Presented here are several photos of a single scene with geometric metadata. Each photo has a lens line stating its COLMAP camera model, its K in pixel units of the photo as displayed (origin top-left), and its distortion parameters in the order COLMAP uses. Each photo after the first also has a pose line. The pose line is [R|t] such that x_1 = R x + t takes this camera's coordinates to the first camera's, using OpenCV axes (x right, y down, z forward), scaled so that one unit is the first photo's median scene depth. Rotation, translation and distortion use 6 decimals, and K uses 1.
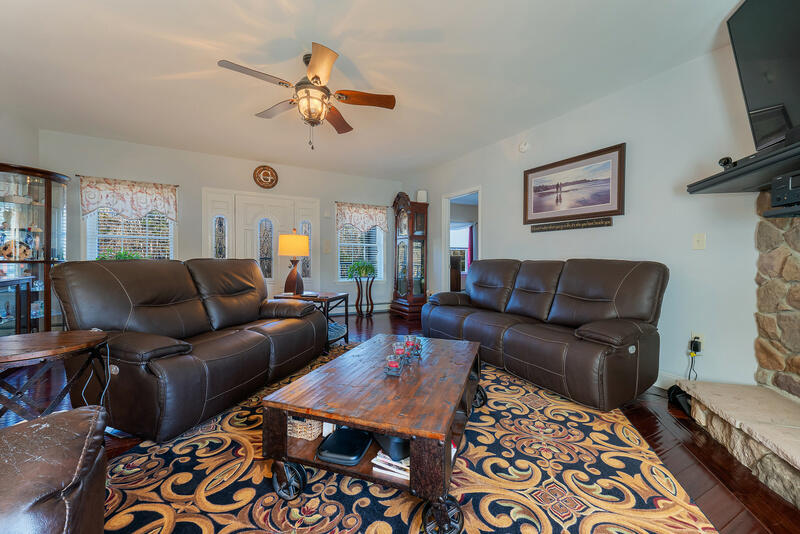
lens RADIAL K [[327.5, 0, 392.5], [0, 327.5, 261.5], [0, 0, 1]] dist [0.001125, -0.000191]
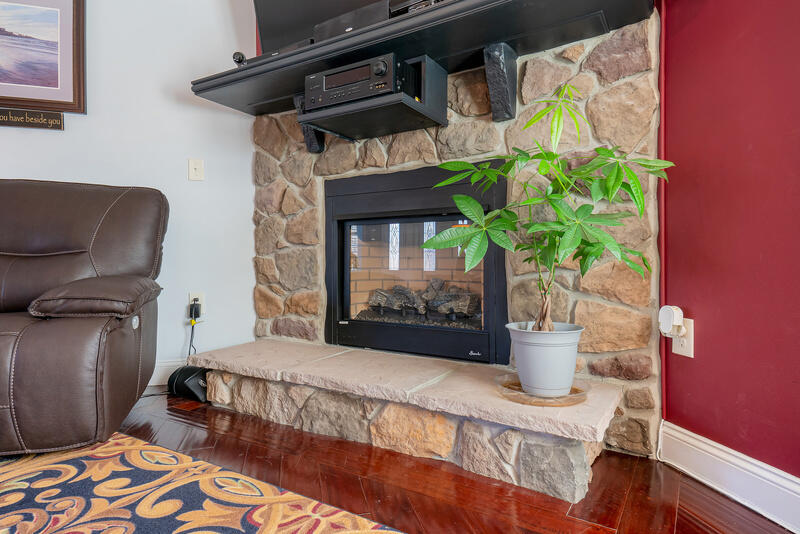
lens RADIAL K [[467.4, 0, 401.0], [0, 467.4, 254.6], [0, 0, 1]] dist [0.070603, -0.001376]
pose [[0.243749, -0.002101, 0.969836, 0.003404], [0.012187, 0.999925, -0.000896, 0.157643], [-0.969762, 0.012038, 0.243756, 0.328390]]
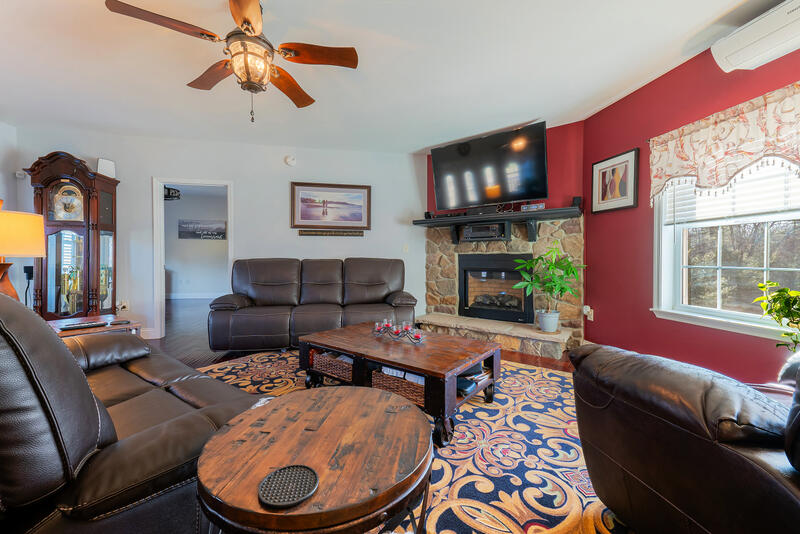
lens RADIAL K [[326.4, 0, 398.9], [0, 326.4, 258.3], [0, 0, 1]] dist [0.018172, -0.000281]
pose [[0.304574, -0.011515, 0.952419, -1.058498], [0.009588, 0.999913, 0.009023, -0.022663], [-0.952440, 0.006384, 0.304658, 0.507222]]
